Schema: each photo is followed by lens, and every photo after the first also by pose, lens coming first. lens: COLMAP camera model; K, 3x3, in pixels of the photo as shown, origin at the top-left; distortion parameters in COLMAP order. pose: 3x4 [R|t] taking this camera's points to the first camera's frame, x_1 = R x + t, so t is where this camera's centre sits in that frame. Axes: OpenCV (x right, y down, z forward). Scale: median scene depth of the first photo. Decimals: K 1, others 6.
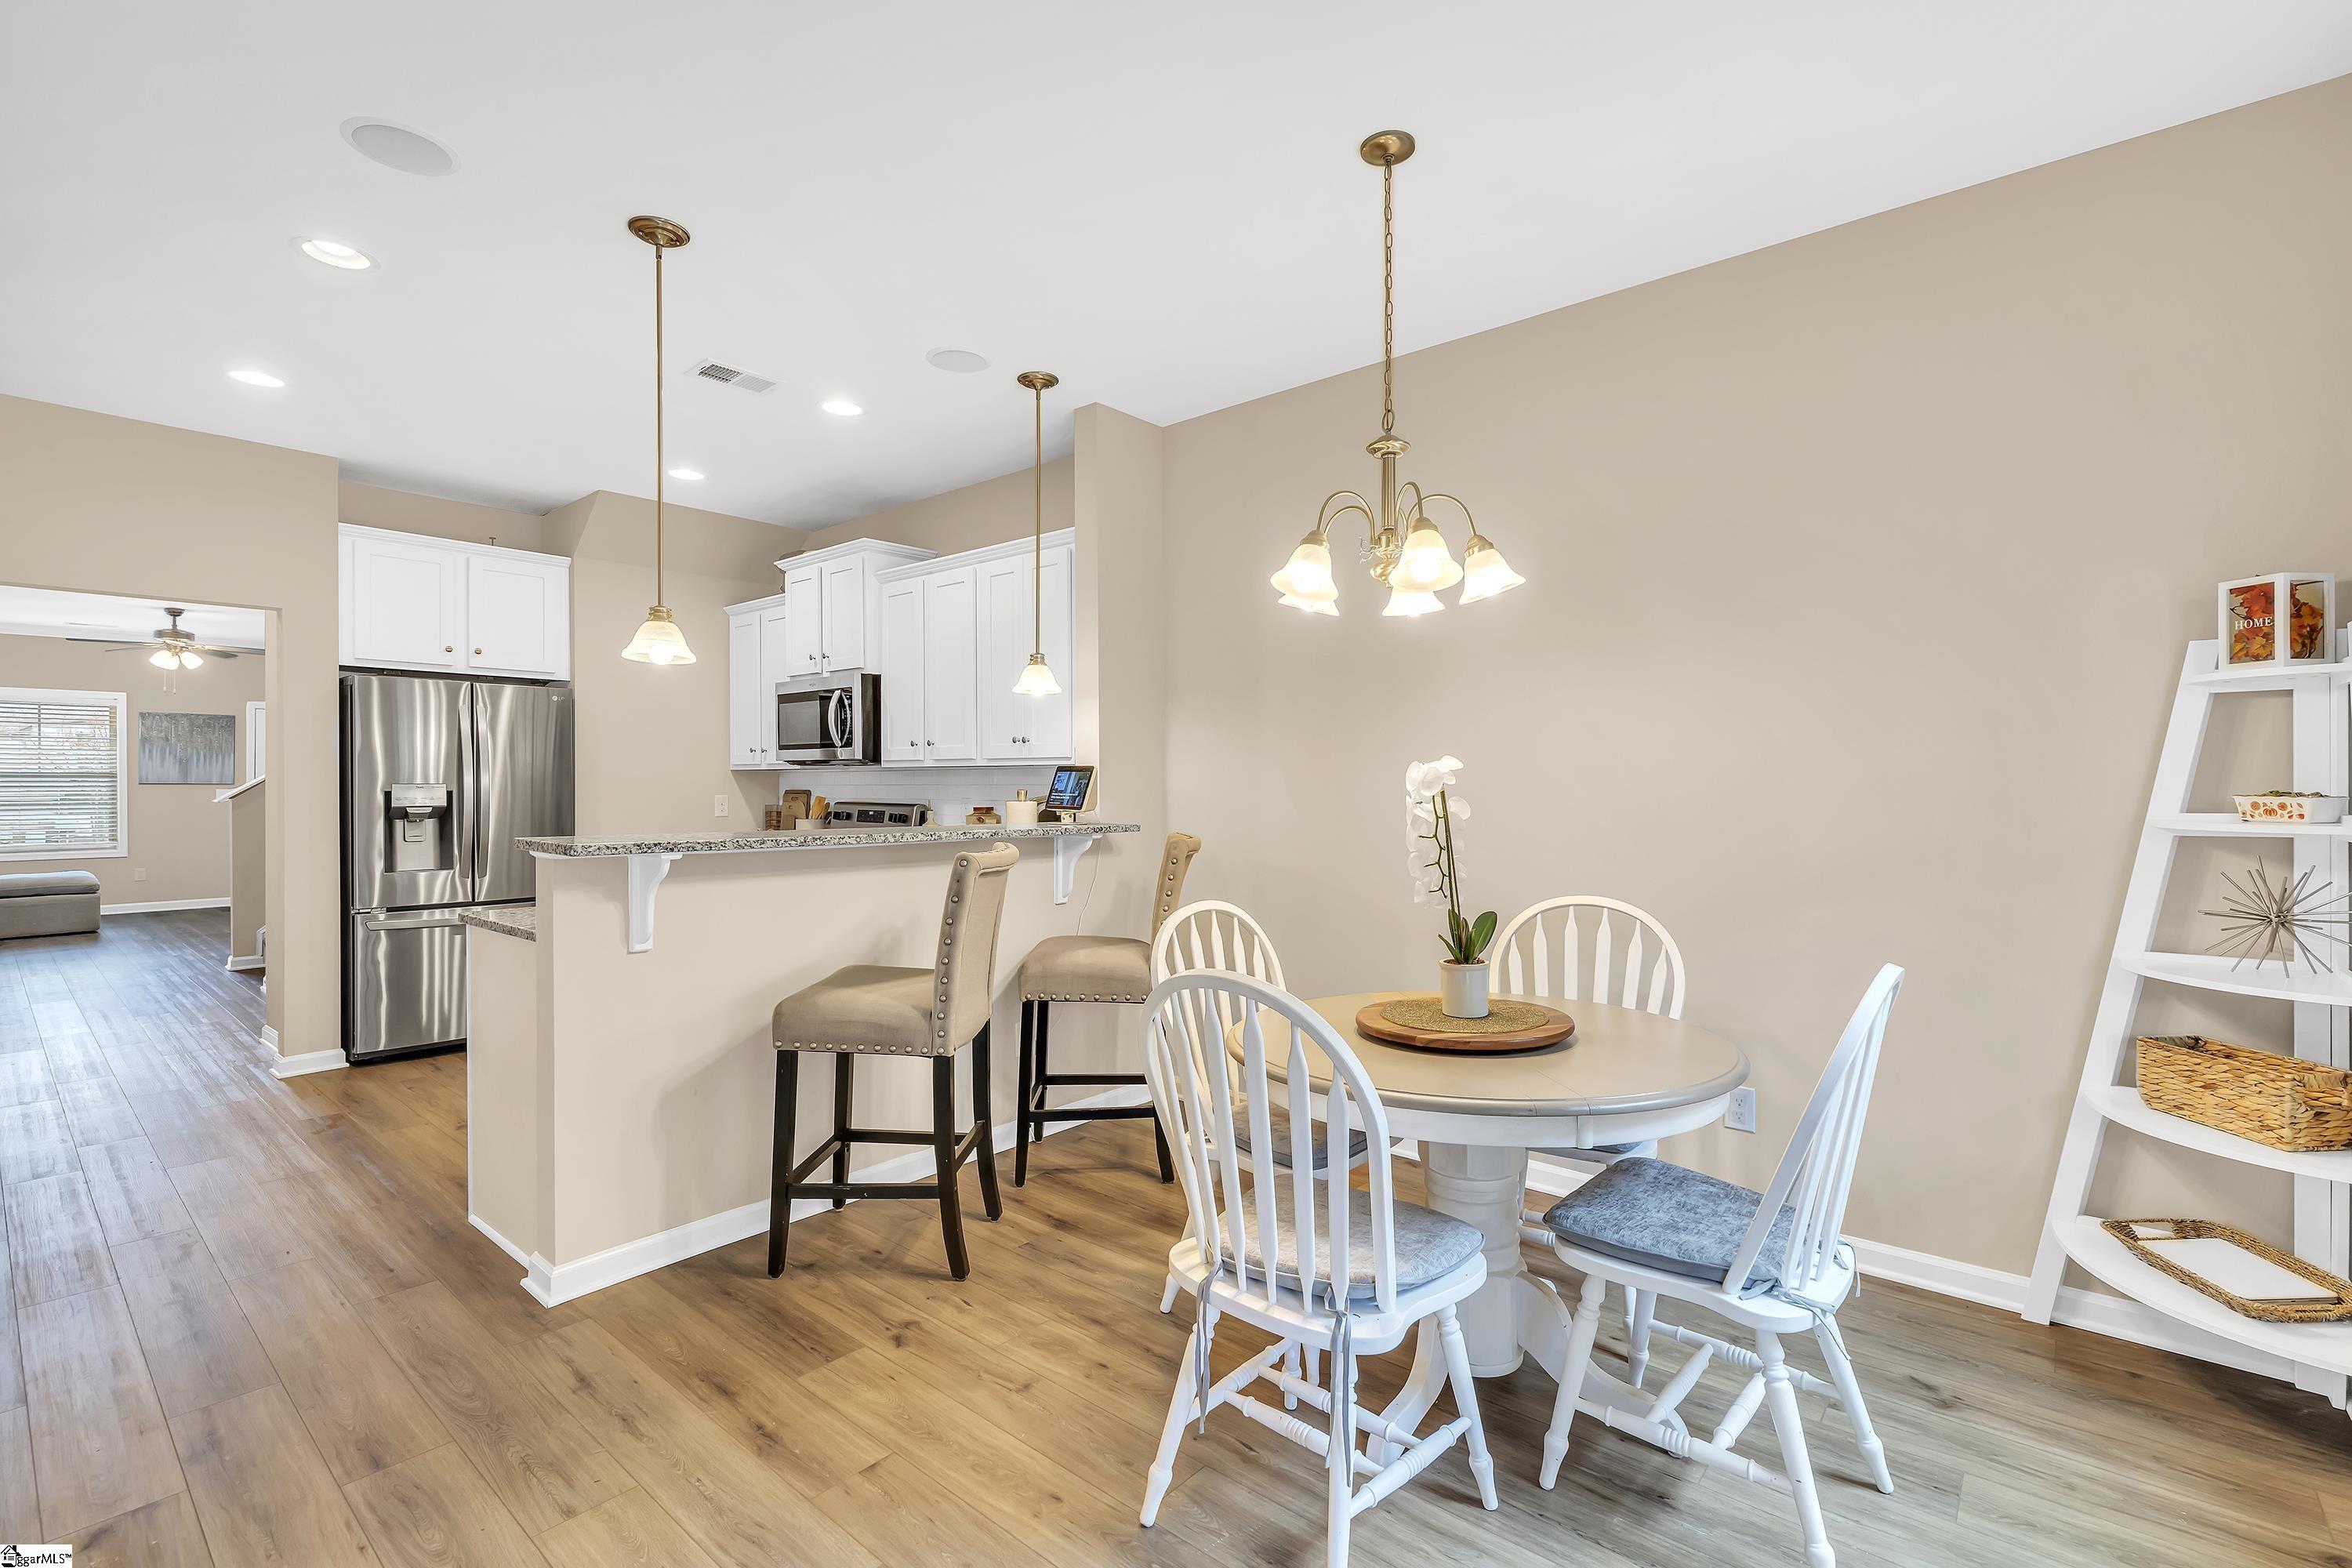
lens RADIAL K [[1057.5, 0, 1176.0], [0, 1057.5, 784.0], [0, 0, 1]] dist [-0.002522, 0.001049]
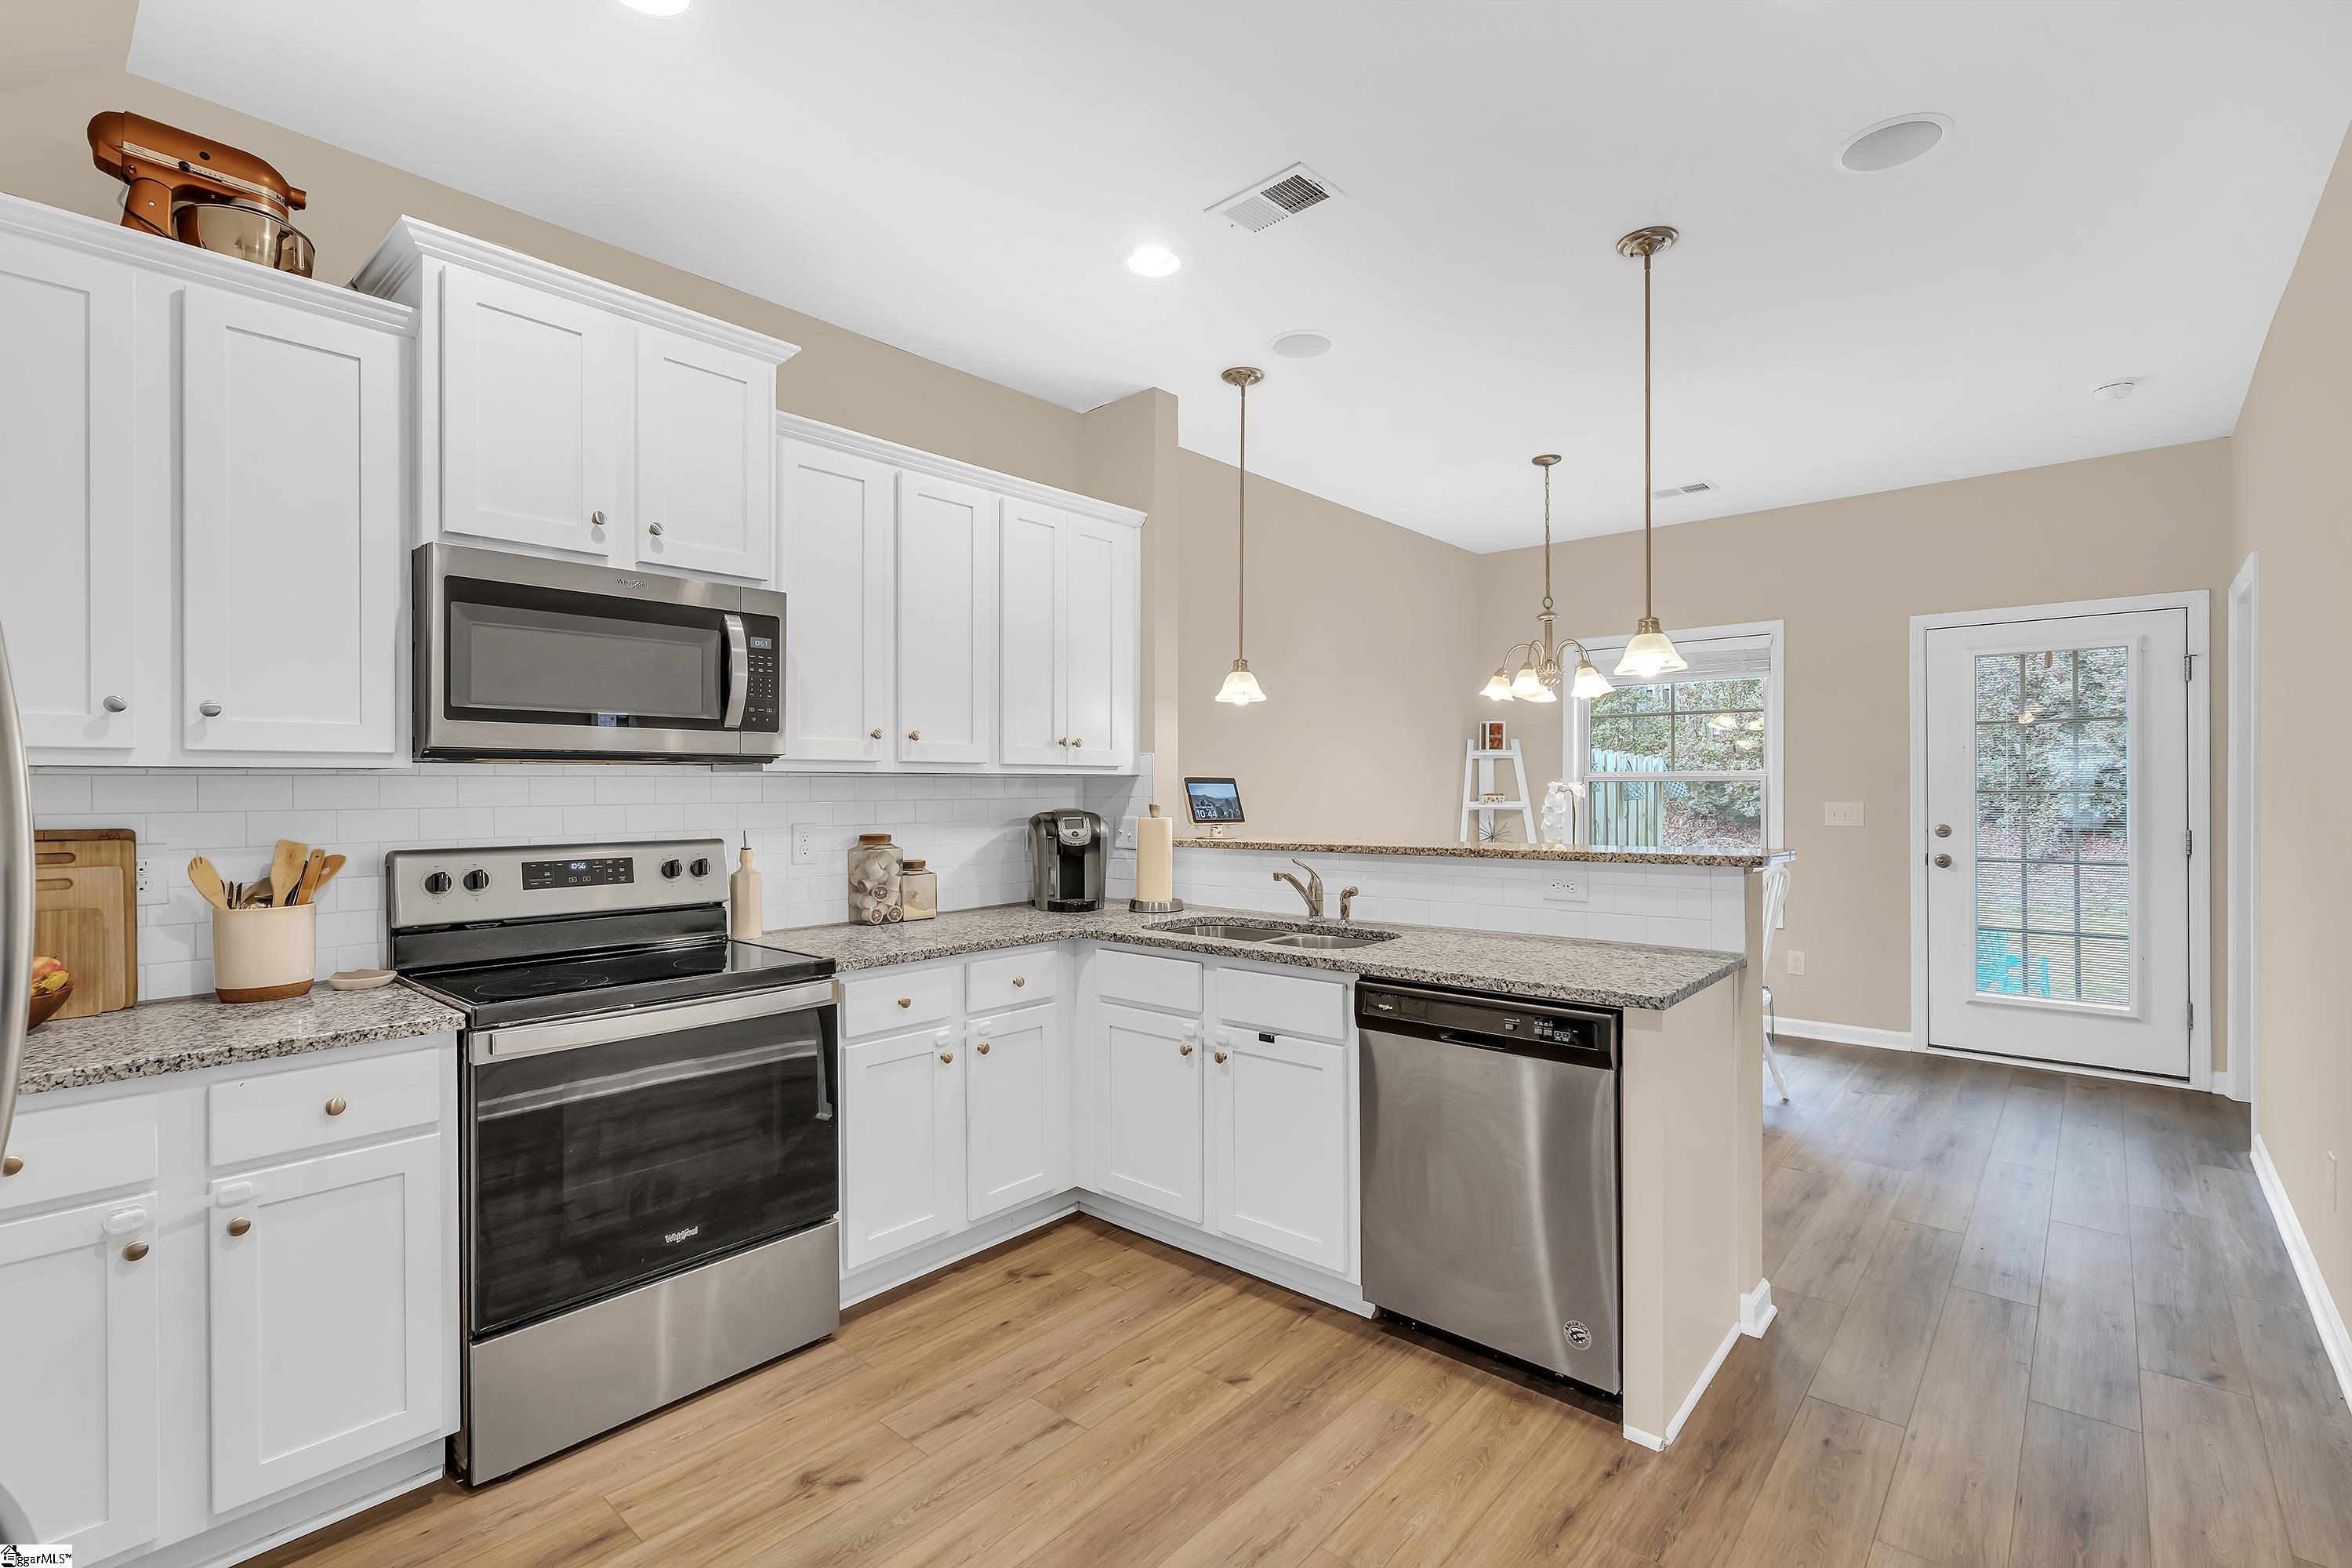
lens RADIAL K [[1057.8, 0, 1170.4], [0, 1057.8, 784.0], [0, 0, 1]] dist [-0.003470, -0.000506]
pose [[0.010718, 0.003519, 0.999936, -0.816551], [0.005886, 0.999976, -0.003582, -0.006126], [-0.999925, 0.005924, 0.010697, 0.791429]]
